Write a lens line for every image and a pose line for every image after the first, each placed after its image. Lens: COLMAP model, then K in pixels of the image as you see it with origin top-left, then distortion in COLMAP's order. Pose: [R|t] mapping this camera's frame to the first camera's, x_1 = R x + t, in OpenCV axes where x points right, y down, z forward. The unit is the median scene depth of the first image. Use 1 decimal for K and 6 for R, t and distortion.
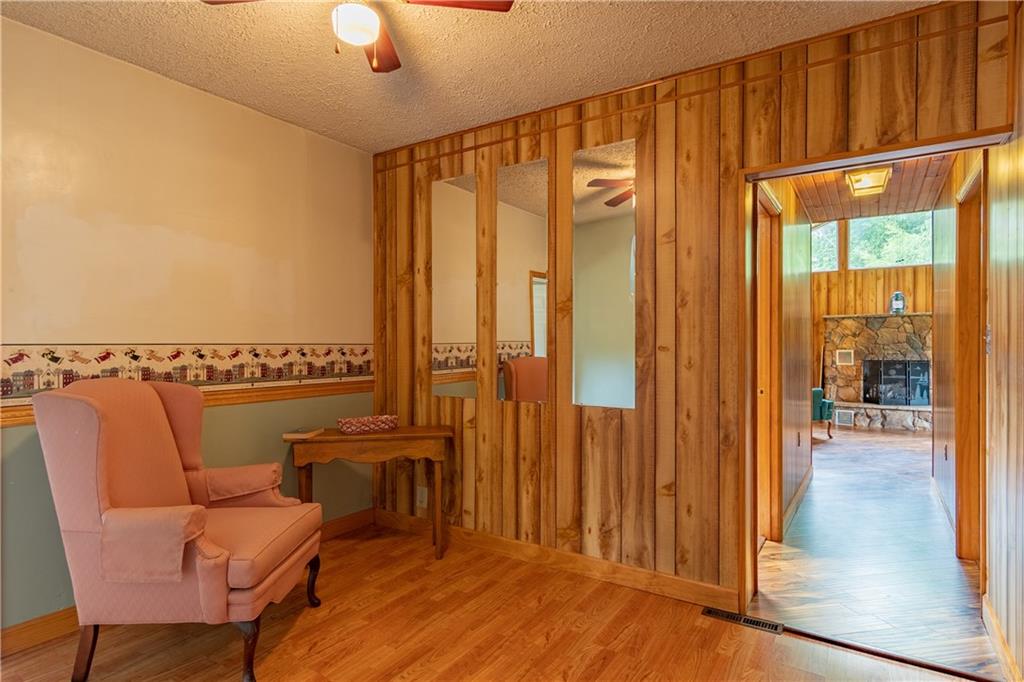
lens RADIAL K [[548.3, 0, 512.0], [0, 548.3, 341.0], [0, 0, 1]] dist [0.004609, 0.001158]
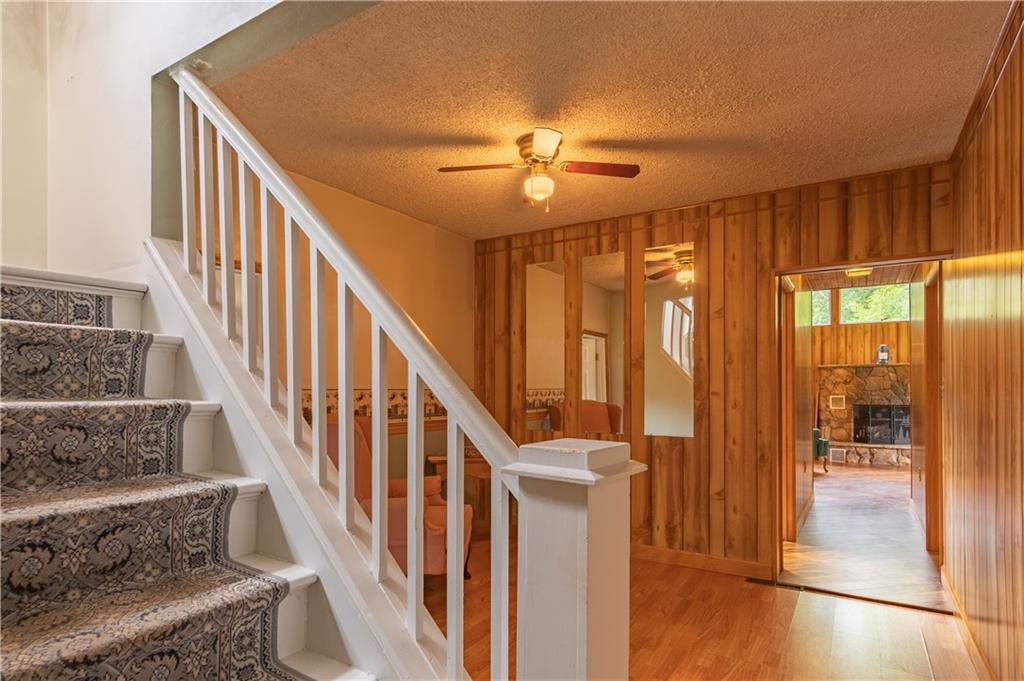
lens RADIAL K [[554.6, 0, 506.8], [0, 554.6, 378.1], [0, 0, 1]] dist [0.002581, 0.000329]
pose [[0.999891, 0.002929, 0.014469, -0.195842], [-0.002717, 0.999889, -0.014621, -0.002616], [-0.014510, 0.014580, 0.999788, -0.286503]]
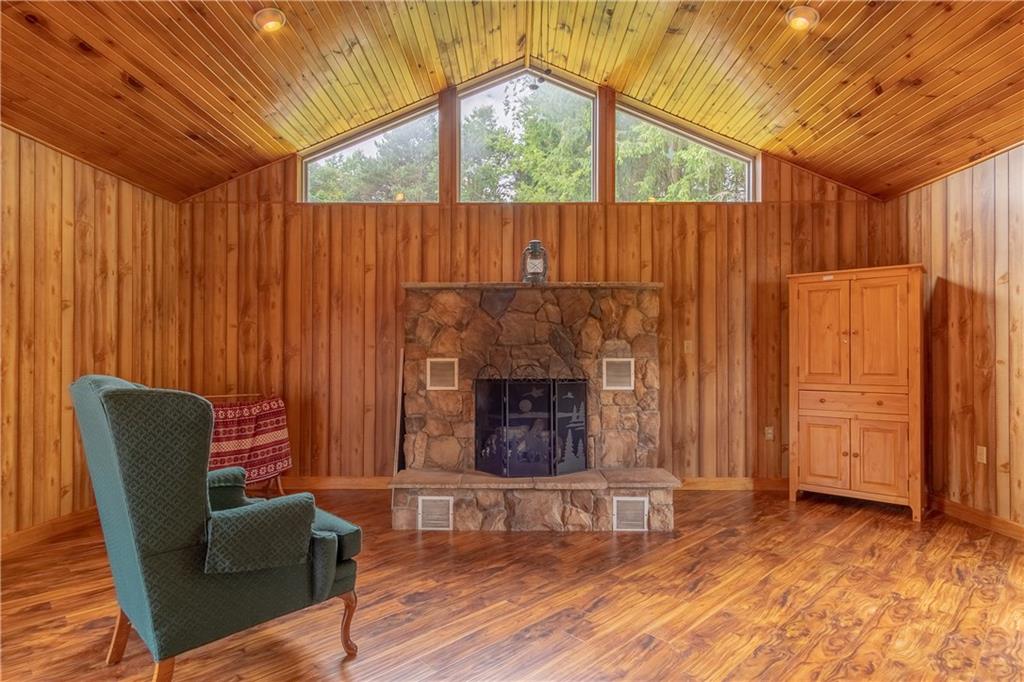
lens RADIAL K [[548.3, 0, 512.0], [0, 548.3, 341.0], [0, 0, 1]] dist [0.004609, 0.001158]
pose [[0.839866, 0.016646, 0.542538, 0.866006], [-0.002766, 0.999648, -0.026390, 0.030056], [-0.542787, 0.020663, 0.839616, 1.240286]]
